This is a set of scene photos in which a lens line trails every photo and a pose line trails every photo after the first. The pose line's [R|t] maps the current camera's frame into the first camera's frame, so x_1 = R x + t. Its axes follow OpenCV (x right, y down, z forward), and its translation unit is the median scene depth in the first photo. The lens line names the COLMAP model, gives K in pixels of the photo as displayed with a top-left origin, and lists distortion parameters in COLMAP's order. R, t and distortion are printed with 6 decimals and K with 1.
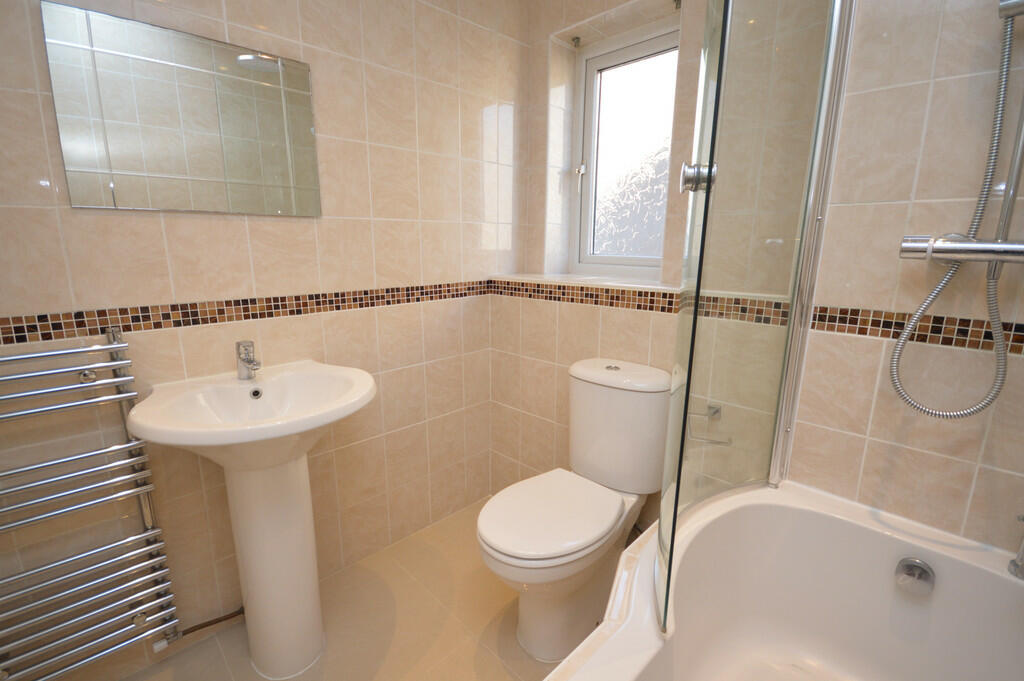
lens RADIAL K [[464.3, 0, 512.0], [0, 464.3, 340.5], [0, 0, 1]] dist [0.018734, 0.000011]
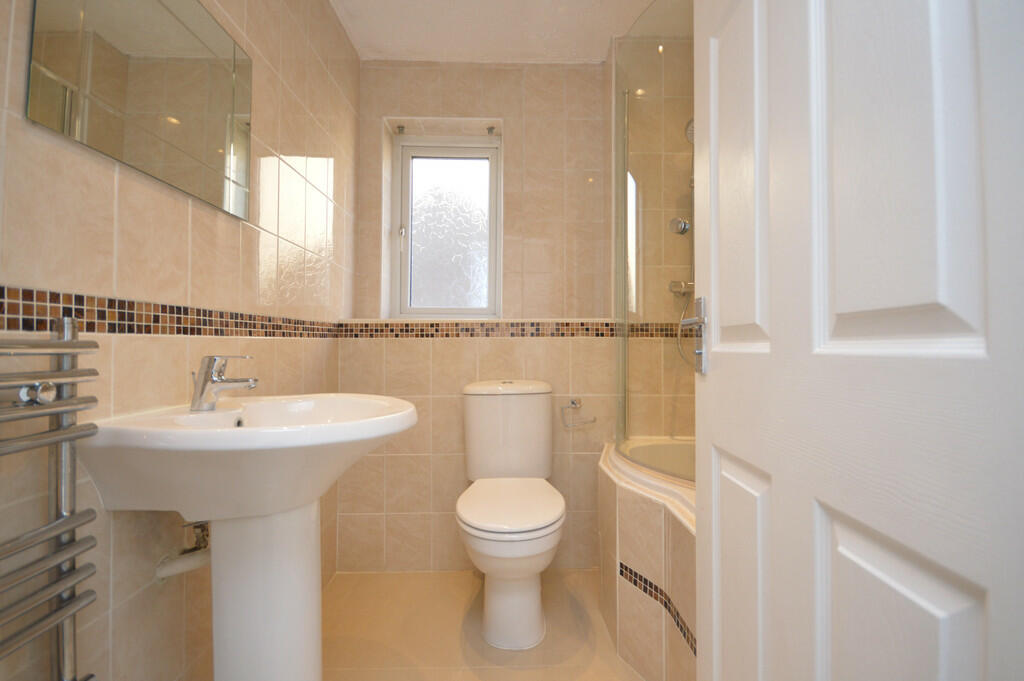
lens RADIAL K [[464.3, 0, 512.0], [0, 464.3, 340.5], [0, 0, 1]] dist [0.018734, 0.000011]
pose [[0.696448, 0.001561, 0.717605, -0.678155], [0.150159, 0.977543, -0.147858, 0.138748], [-0.701721, 0.210730, 0.680574, 0.135783]]
